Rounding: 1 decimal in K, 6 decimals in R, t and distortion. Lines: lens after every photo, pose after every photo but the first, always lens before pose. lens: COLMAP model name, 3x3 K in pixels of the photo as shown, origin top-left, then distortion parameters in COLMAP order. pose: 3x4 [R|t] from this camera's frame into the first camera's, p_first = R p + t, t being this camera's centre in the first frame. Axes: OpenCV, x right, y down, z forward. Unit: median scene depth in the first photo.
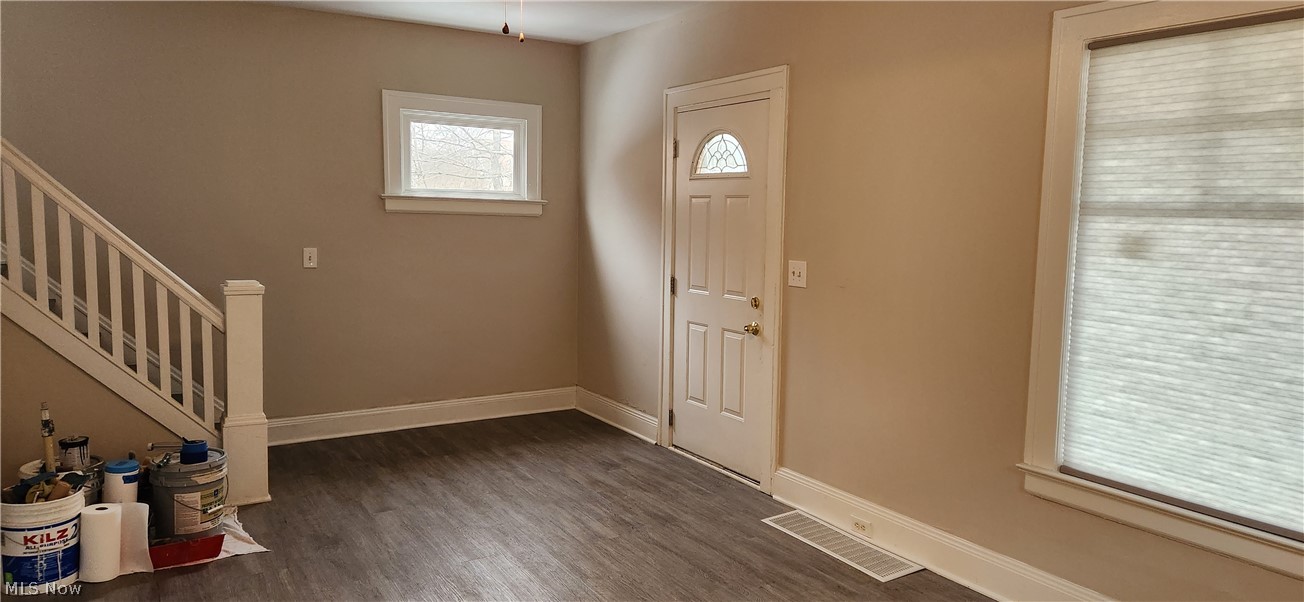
lens RADIAL K [[847.2, 0, 649.8], [0, 847.2, 302.0], [0, 0, 1]] dist [0.094975, -0.062556]
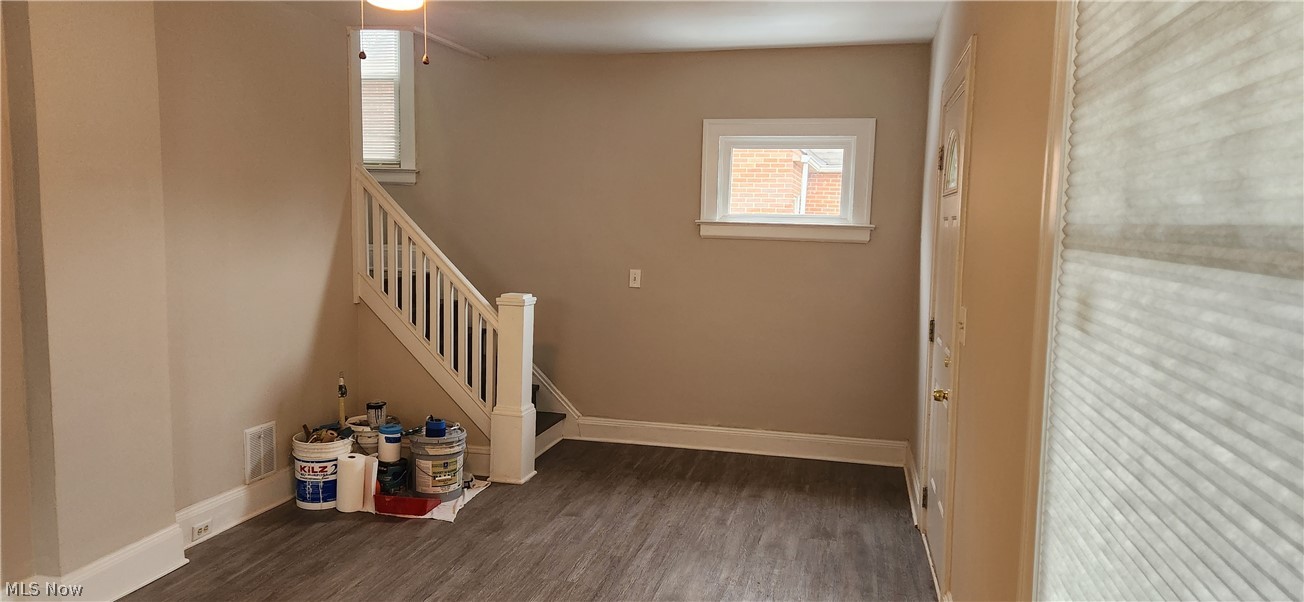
lens RADIAL K [[847.2, 0, 680.1], [0, 847.2, 308.4], [0, 0, 1]] dist [0.094975, -0.062556]
pose [[0.720578, 0.066661, -0.690162, 0.480814], [-0.084606, 0.996383, 0.007903, -0.031332], [0.688193, 0.052697, 0.723612, 0.302186]]
